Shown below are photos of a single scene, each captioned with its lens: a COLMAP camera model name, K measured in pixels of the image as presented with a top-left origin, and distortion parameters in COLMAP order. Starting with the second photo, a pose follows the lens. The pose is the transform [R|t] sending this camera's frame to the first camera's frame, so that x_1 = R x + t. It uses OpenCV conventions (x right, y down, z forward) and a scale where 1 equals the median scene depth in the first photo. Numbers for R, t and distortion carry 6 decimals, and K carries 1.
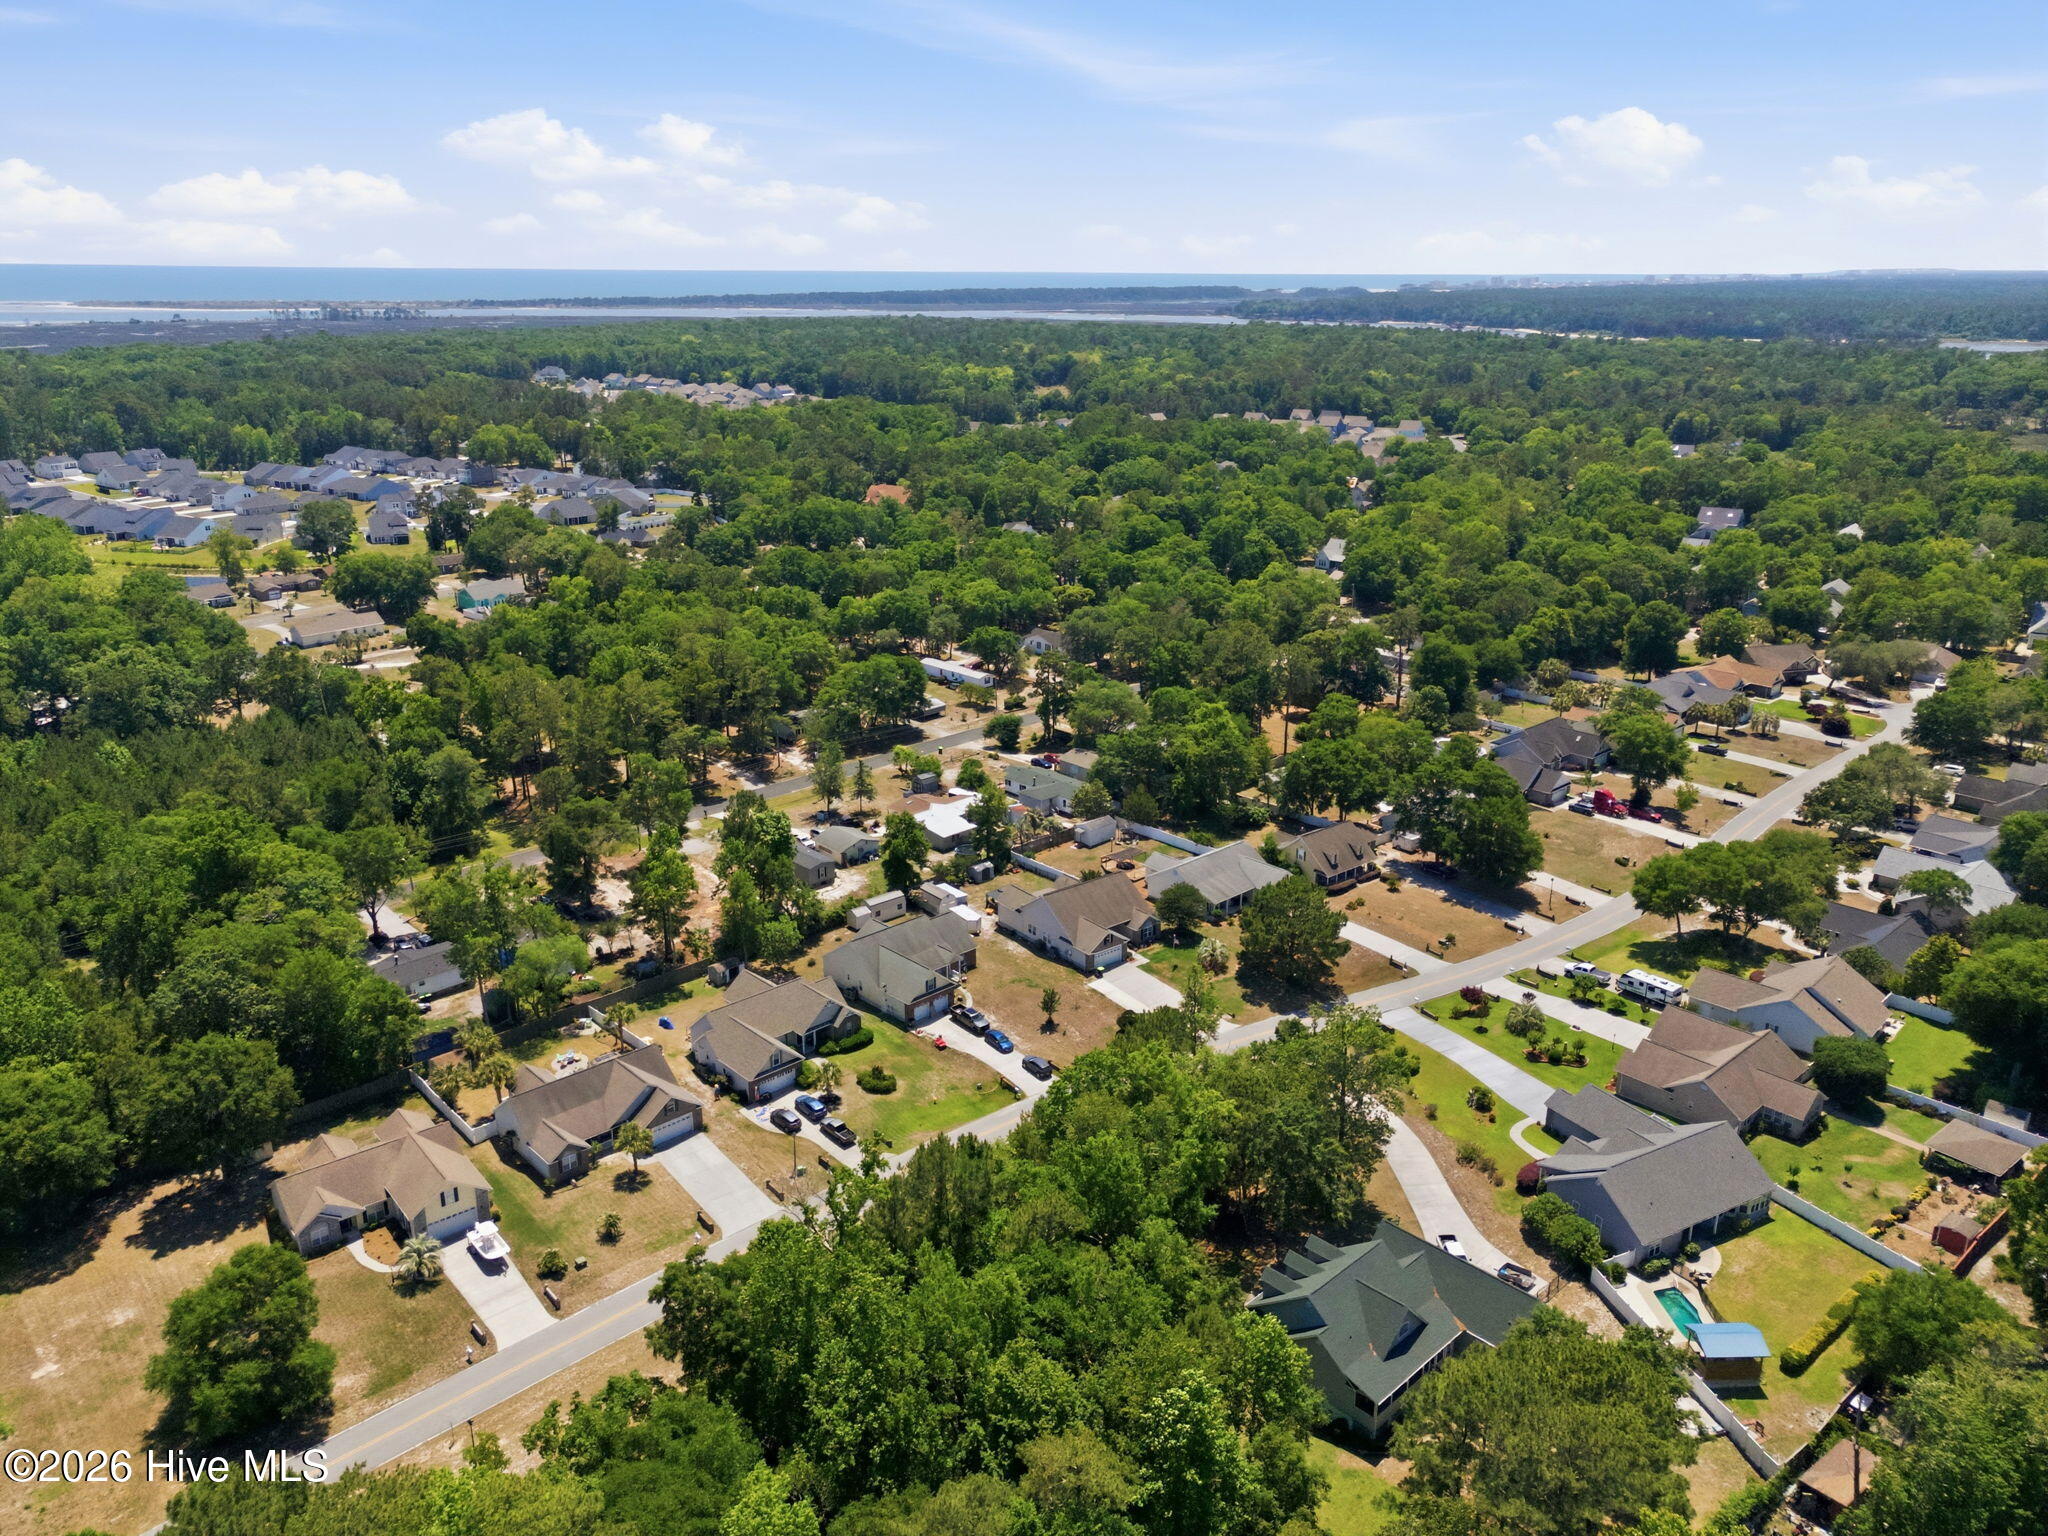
lens RADIAL K [[1494.4, 0, 1024.0], [0, 1494.4, 768.0], [0, 0, 1]] dist [0.086113, -0.082019]
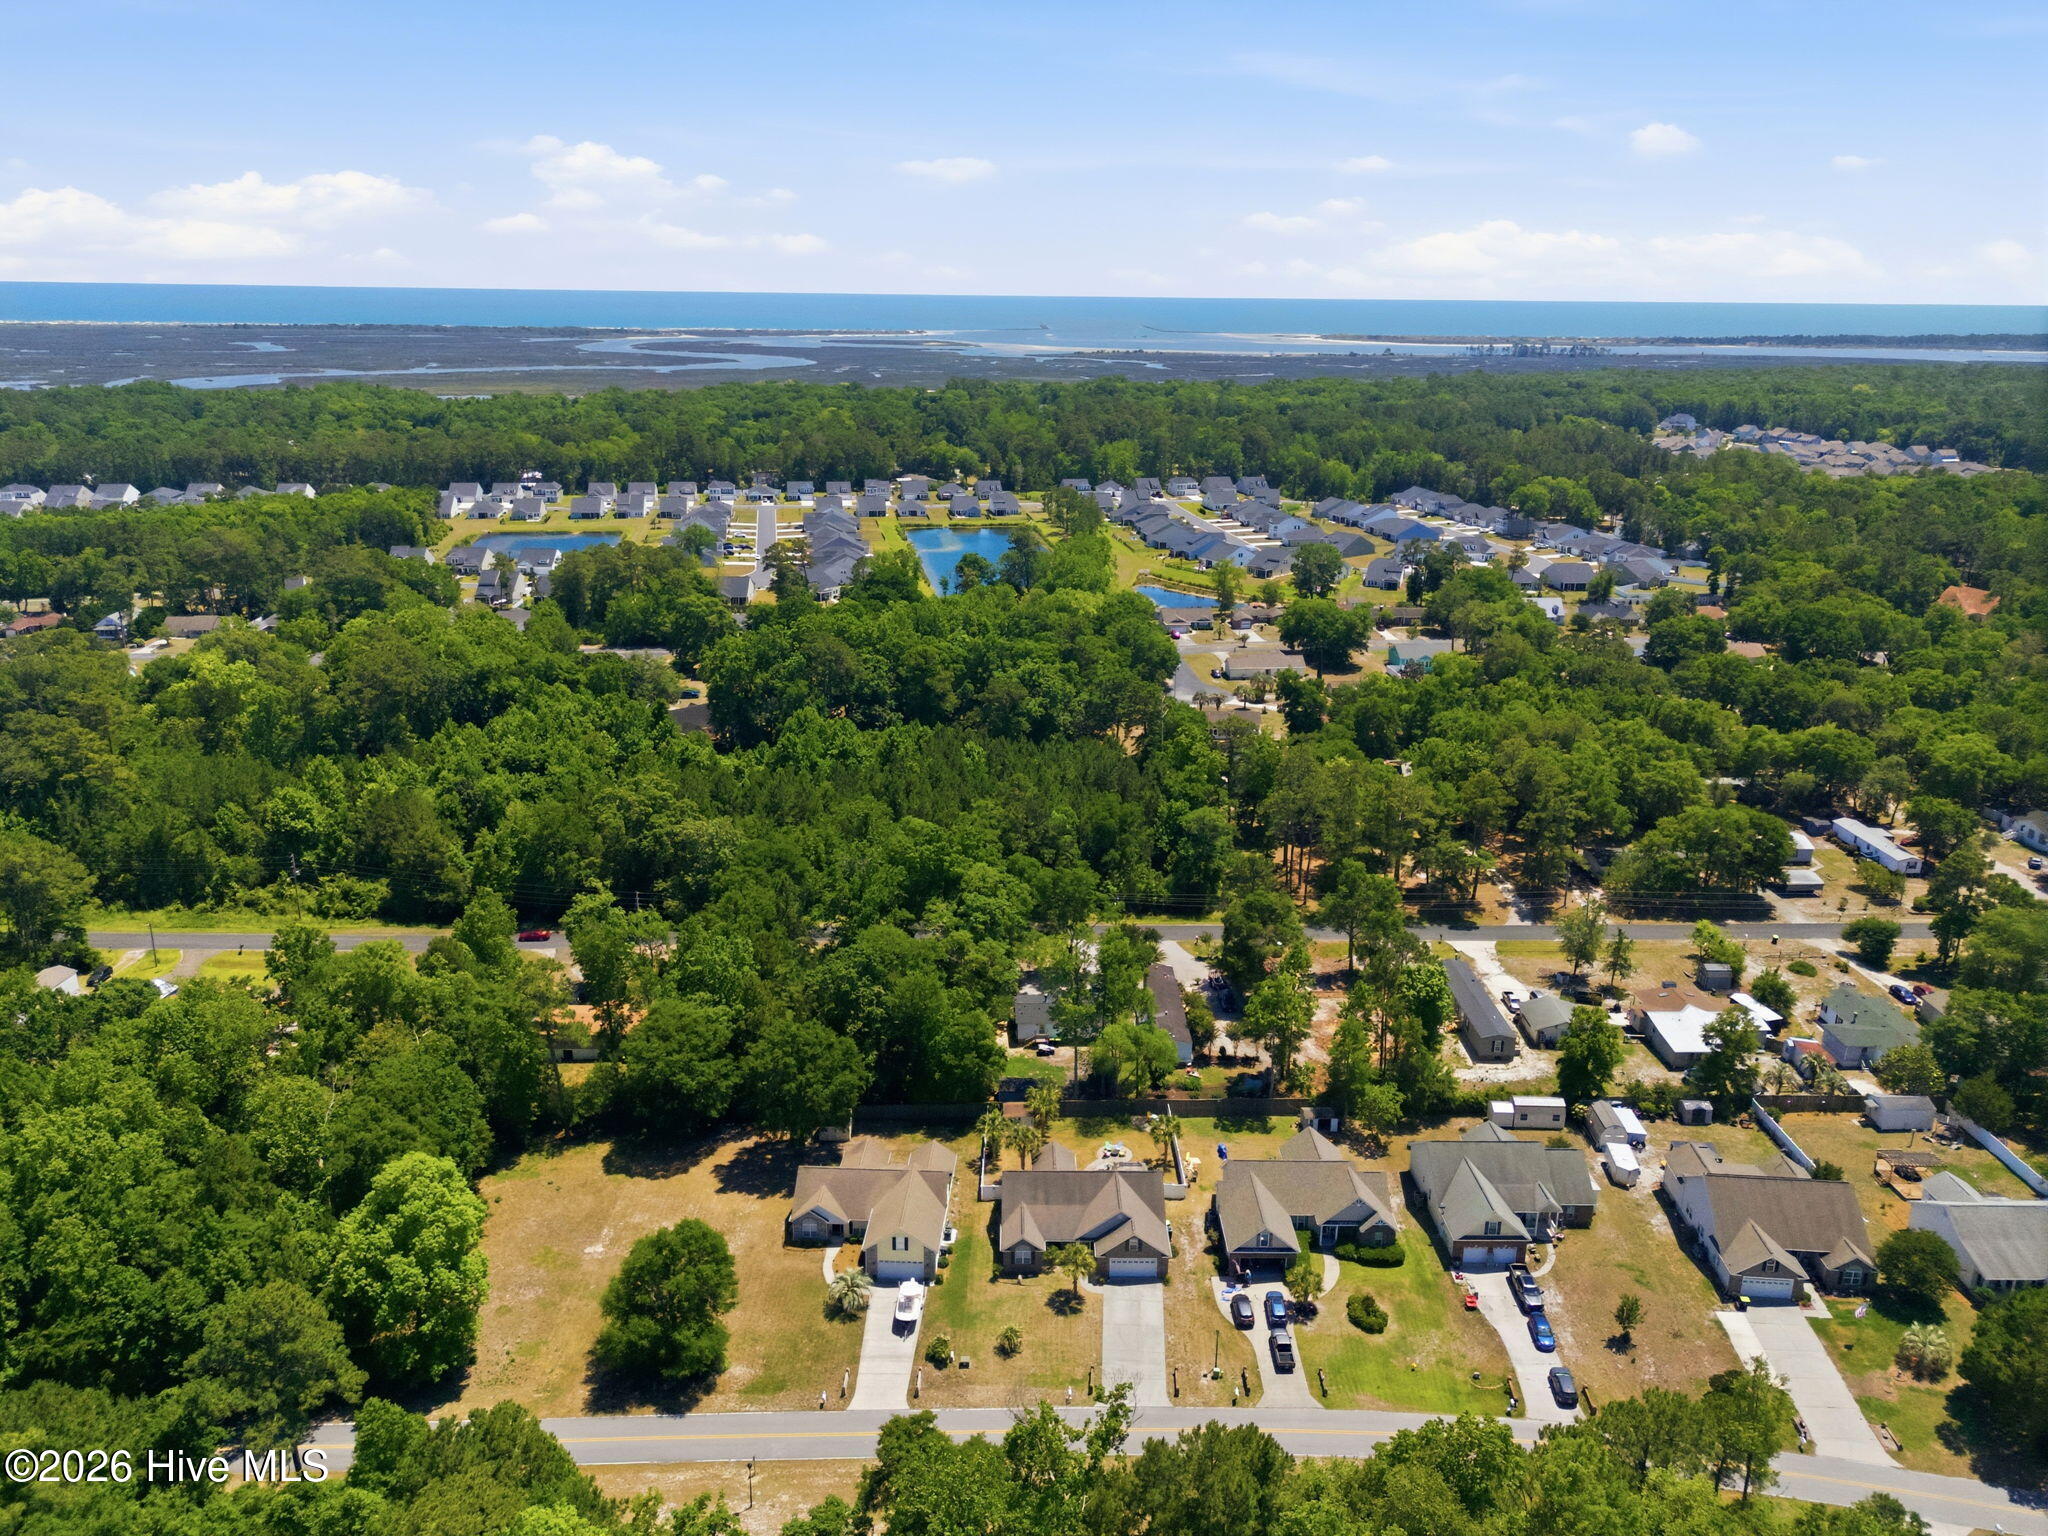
lens RADIAL K [[1494.4, 0, 1024.0], [0, 1494.4, 768.0], [0, 0, 1]] dist [0.086113, -0.082019]
pose [[0.742982, 0.206842, -0.636548, 0.226124], [-0.219460, 0.973759, 0.060261, -0.097098], [0.632309, 0.094924, 0.768879, 0.167467]]
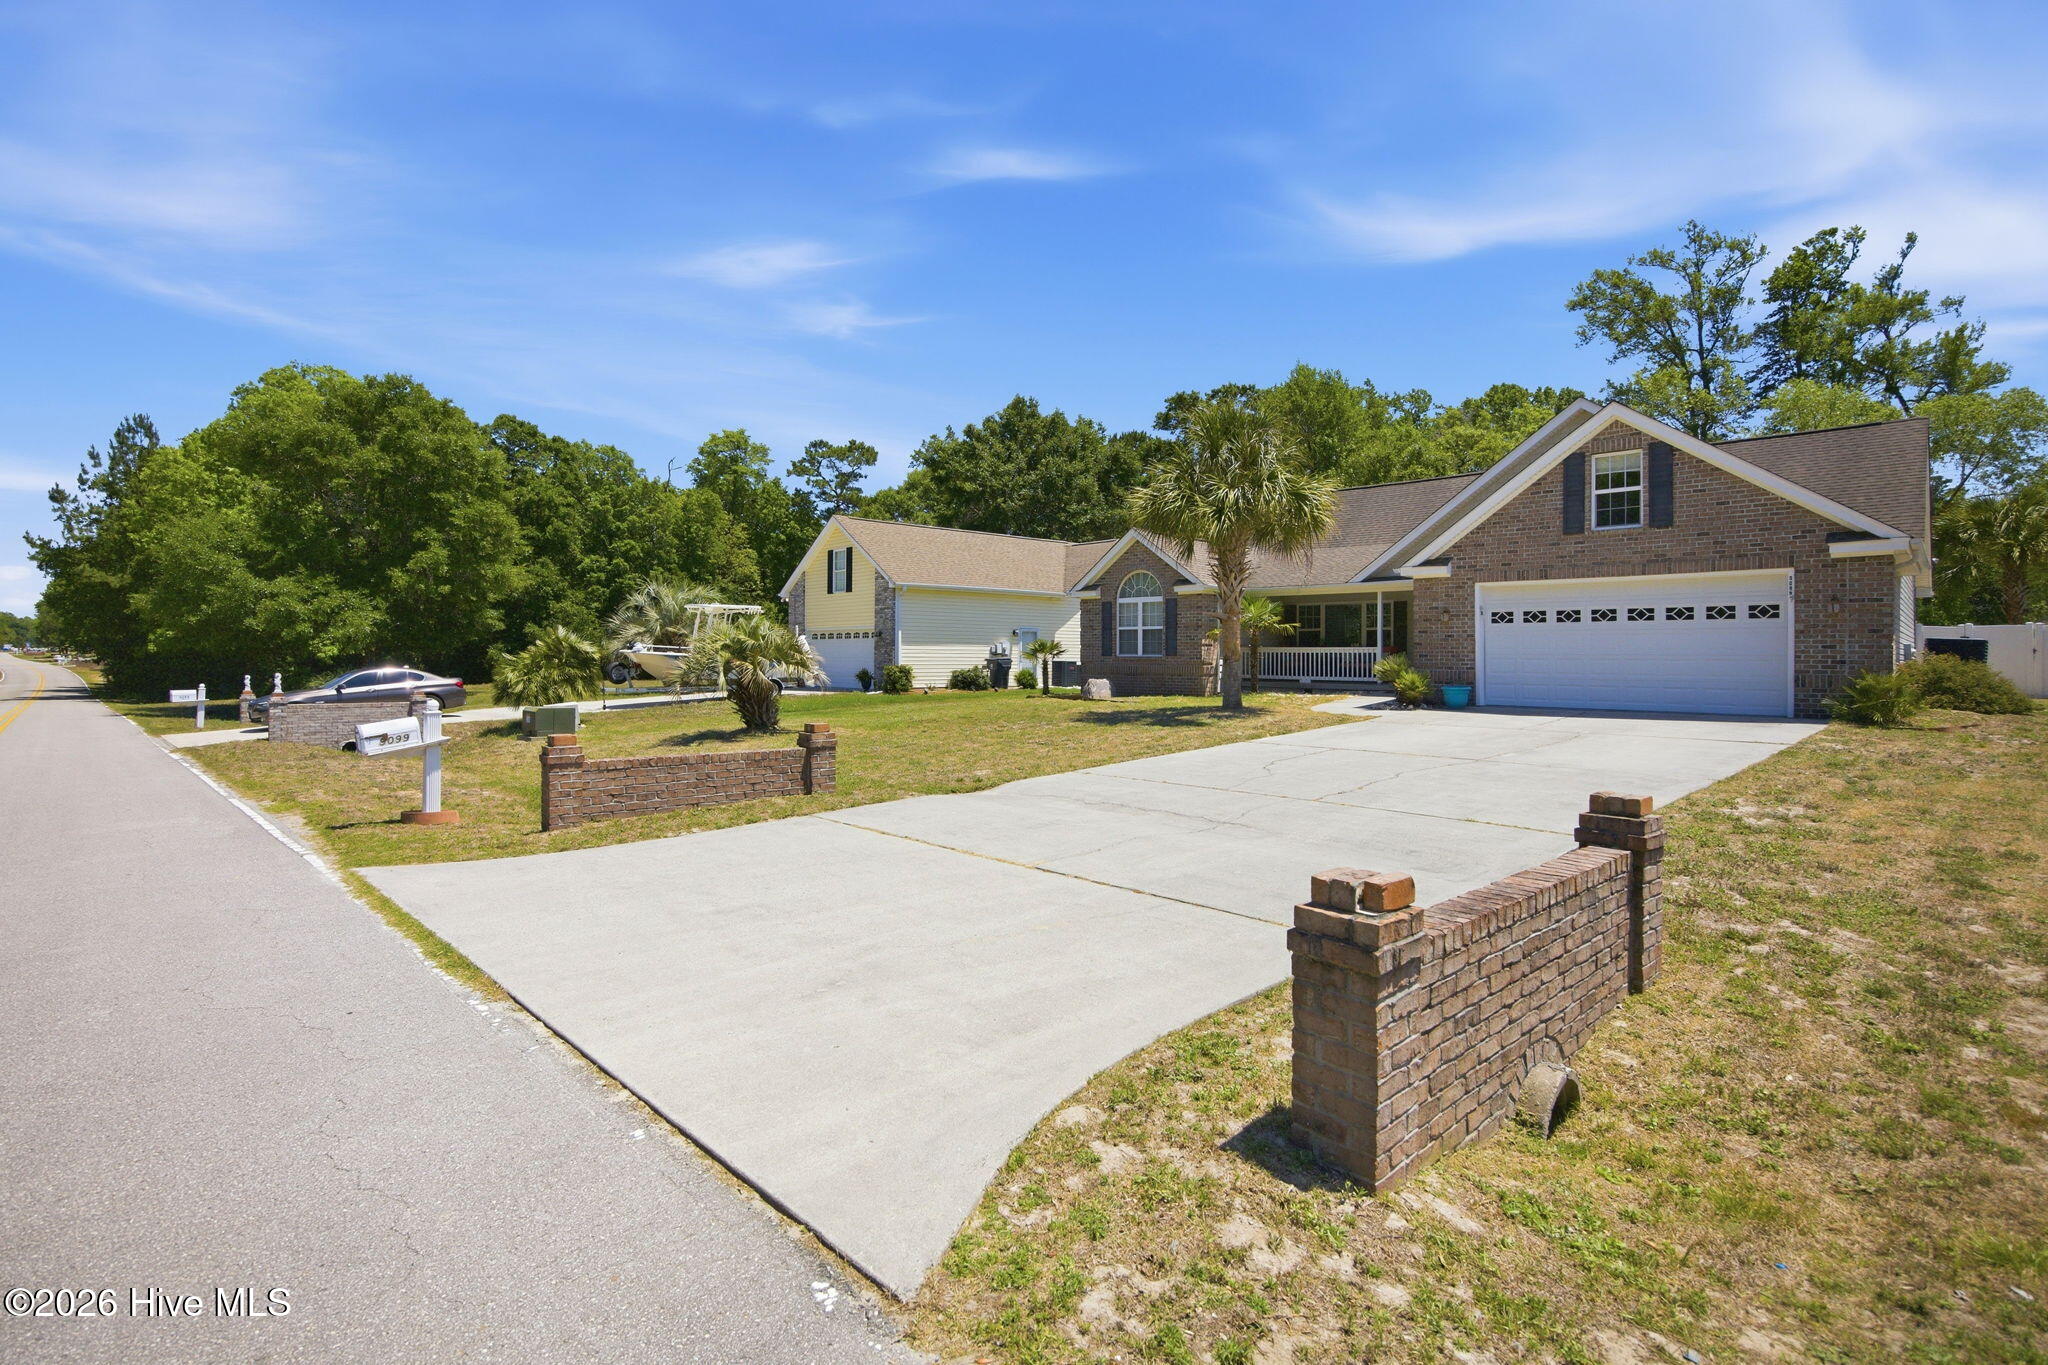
lens RADIAL K [[935.9, 0, 1057.8], [0, 935.9, 655.2], [0, 0, 1]] dist [-0.000355, 0.000818]
pose [[0.081426, -0.006097, -0.996661, -0.119011], [-0.324594, 0.945302, -0.032301, 0.229963], [0.942342, 0.326141, 0.074993, 0.816800]]
